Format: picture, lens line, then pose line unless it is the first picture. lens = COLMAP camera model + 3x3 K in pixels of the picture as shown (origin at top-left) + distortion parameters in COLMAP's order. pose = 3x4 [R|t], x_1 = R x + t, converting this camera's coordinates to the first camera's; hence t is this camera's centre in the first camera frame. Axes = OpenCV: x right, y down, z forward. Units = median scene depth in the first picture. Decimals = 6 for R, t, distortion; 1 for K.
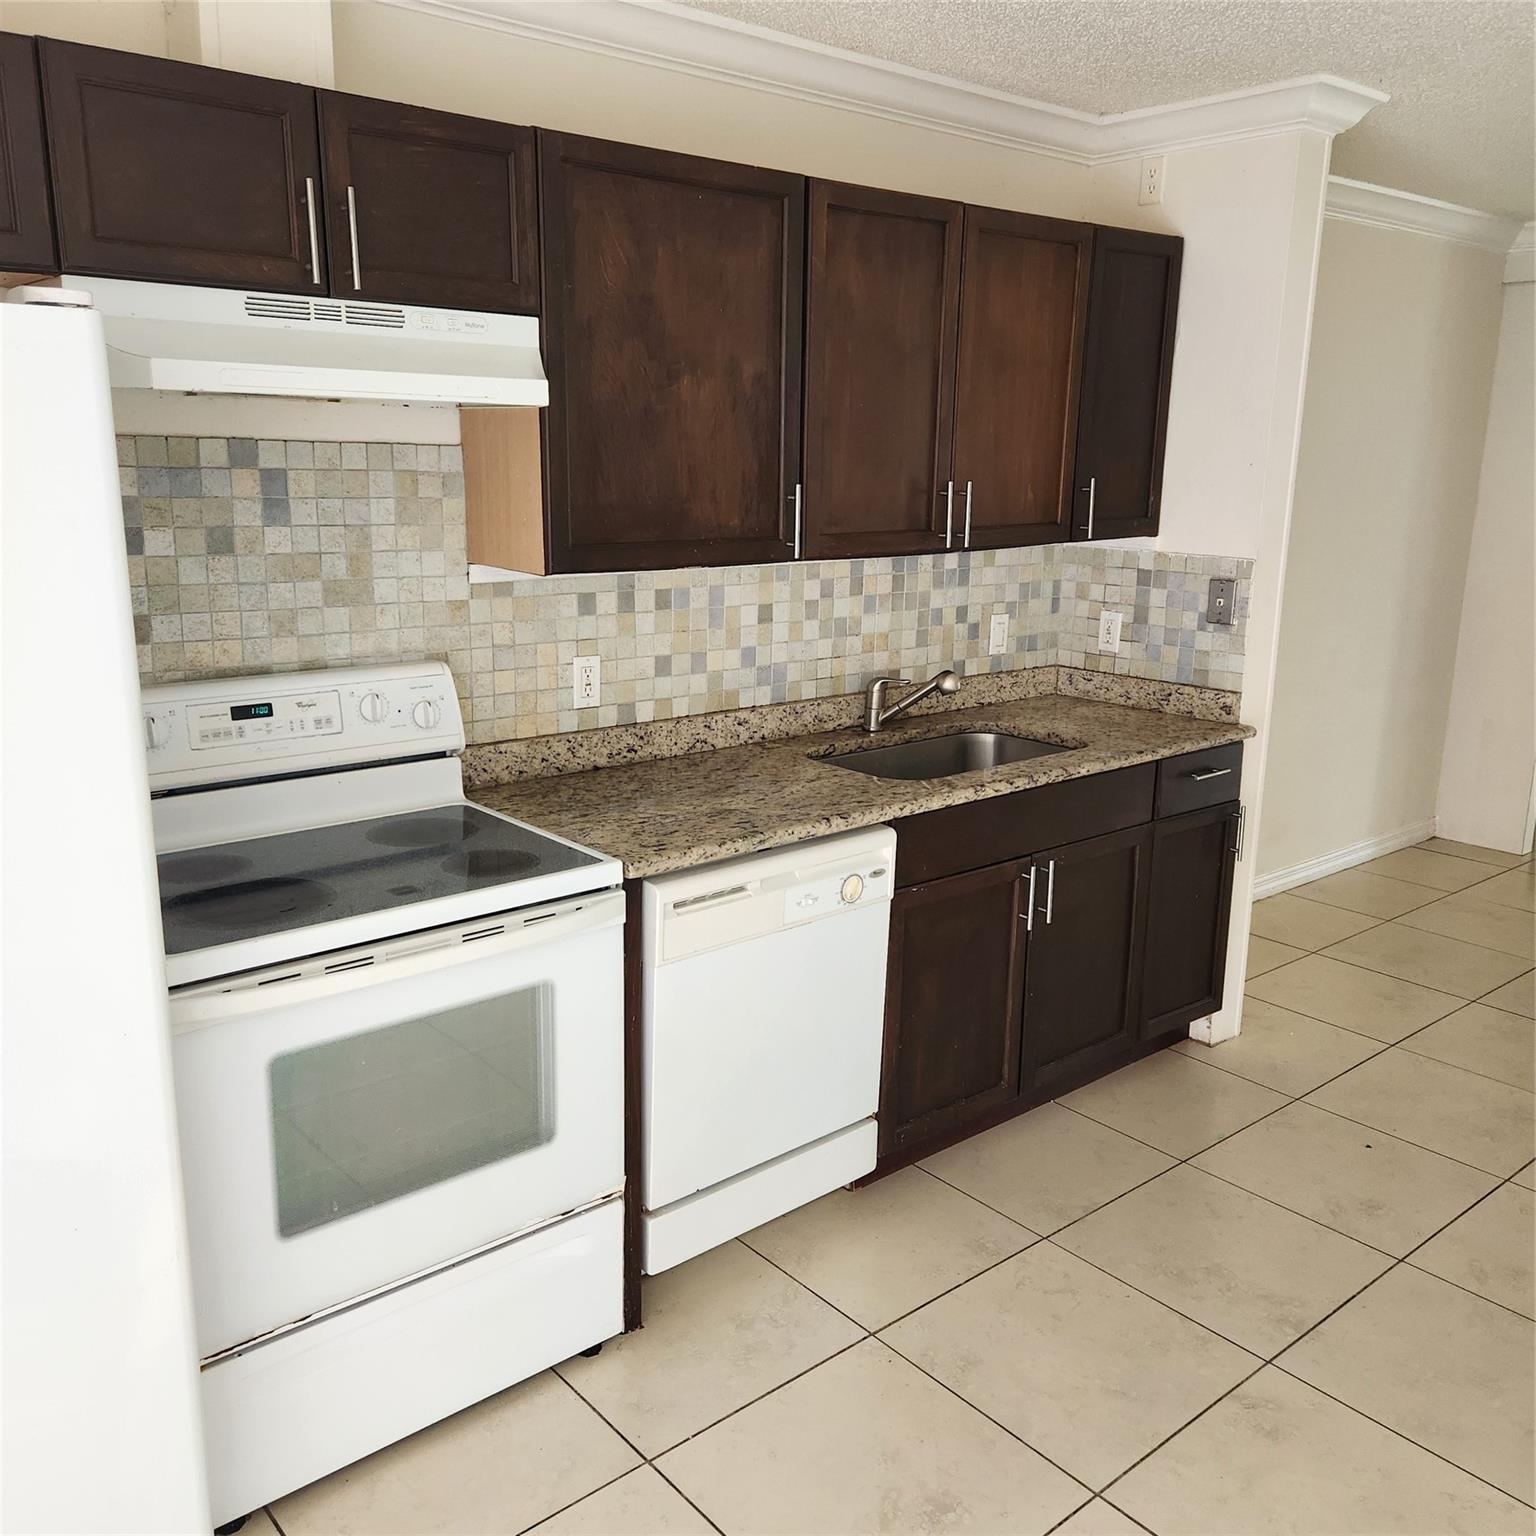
lens RADIAL K [[1375.9, 0, 766.4], [0, 1375.9, 767.2], [0, 0, 1]] dist [0.072815, -0.035785]
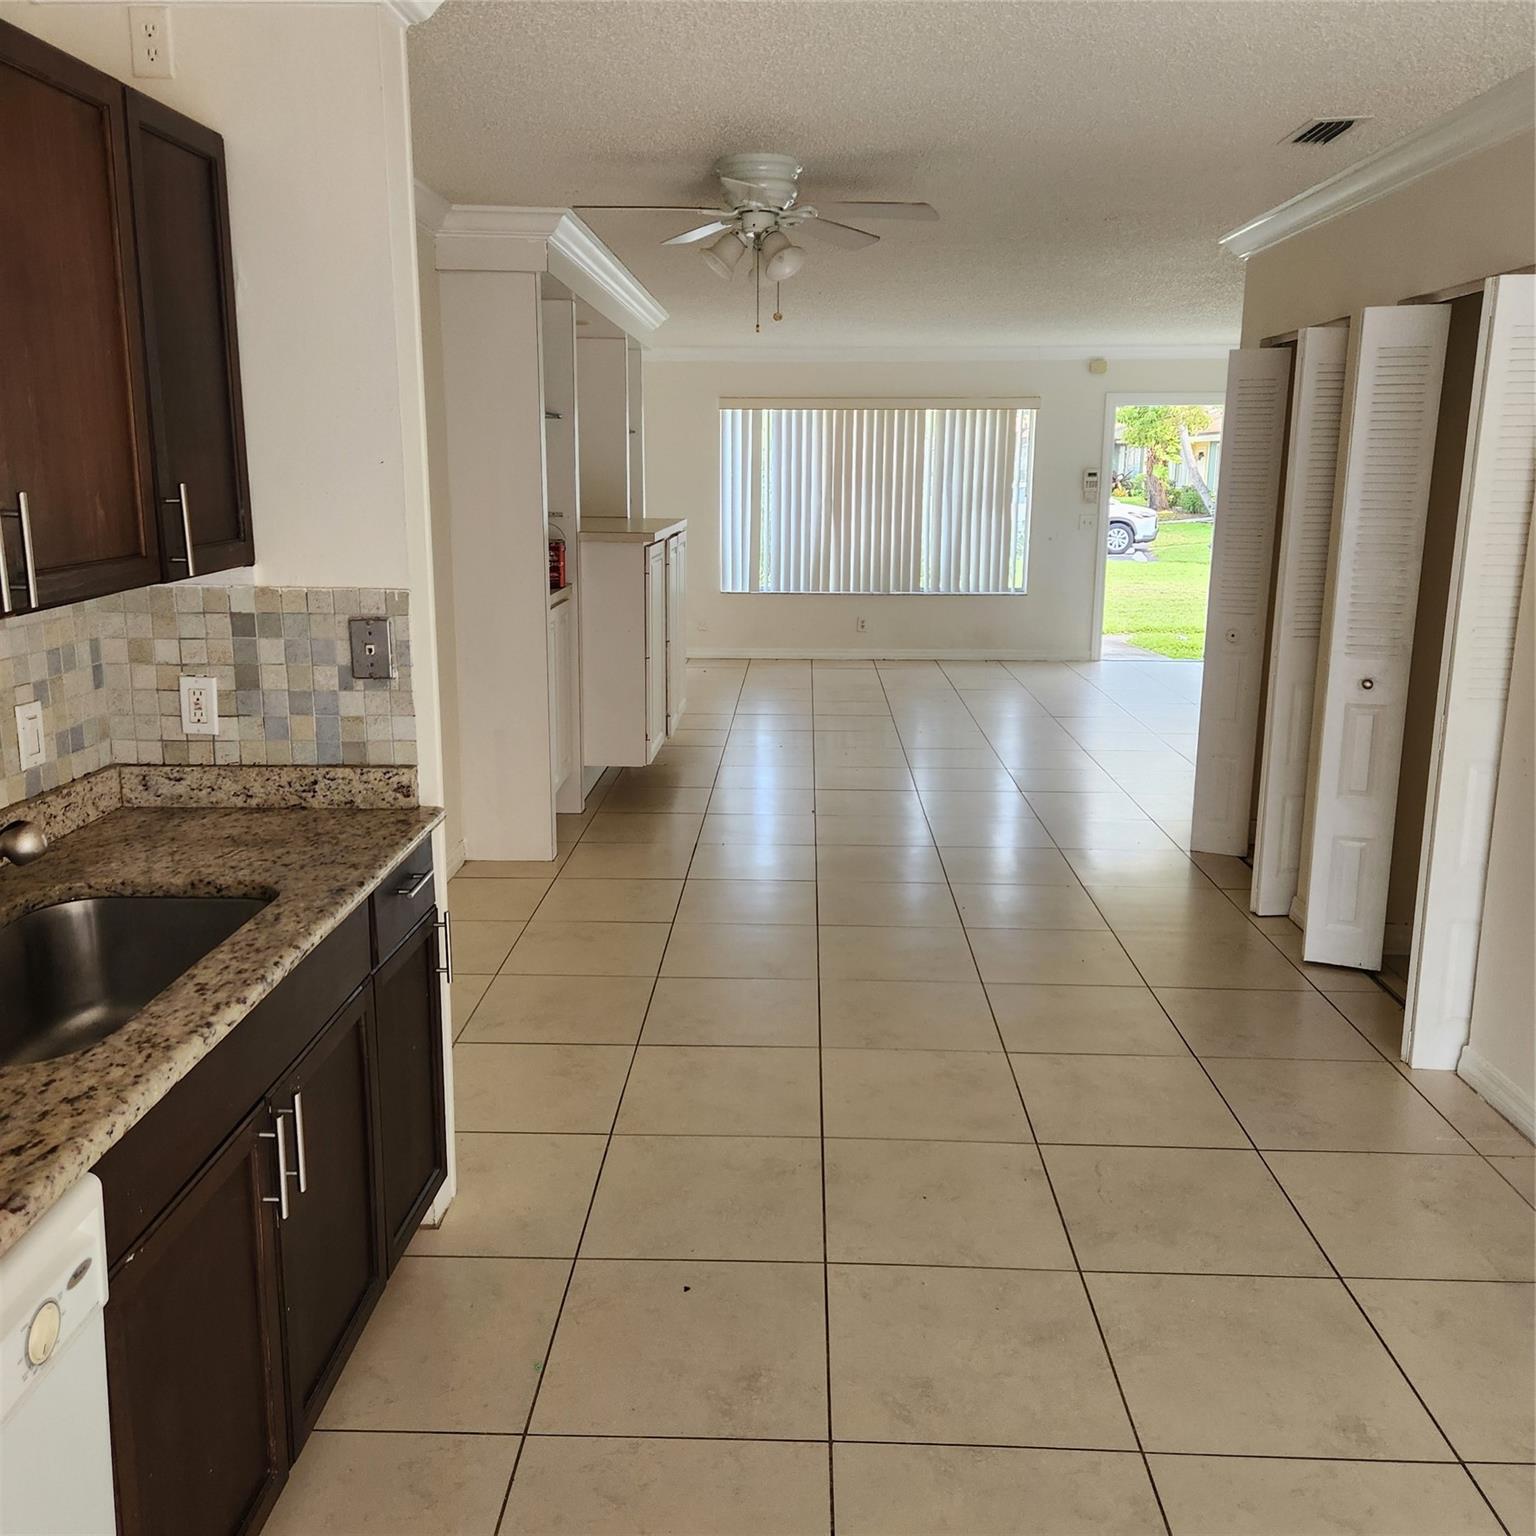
lens RADIAL K [[1375.9, 0, 761.8], [0, 1375.9, 747.6], [0, 0, 1]] dist [0.072815, -0.035785]
pose [[0.675042, -0.164887, 0.719118, -0.065721], [0.176336, 0.982515, 0.059753, -0.072841], [-0.716397, 0.086470, 0.692314, 0.338399]]
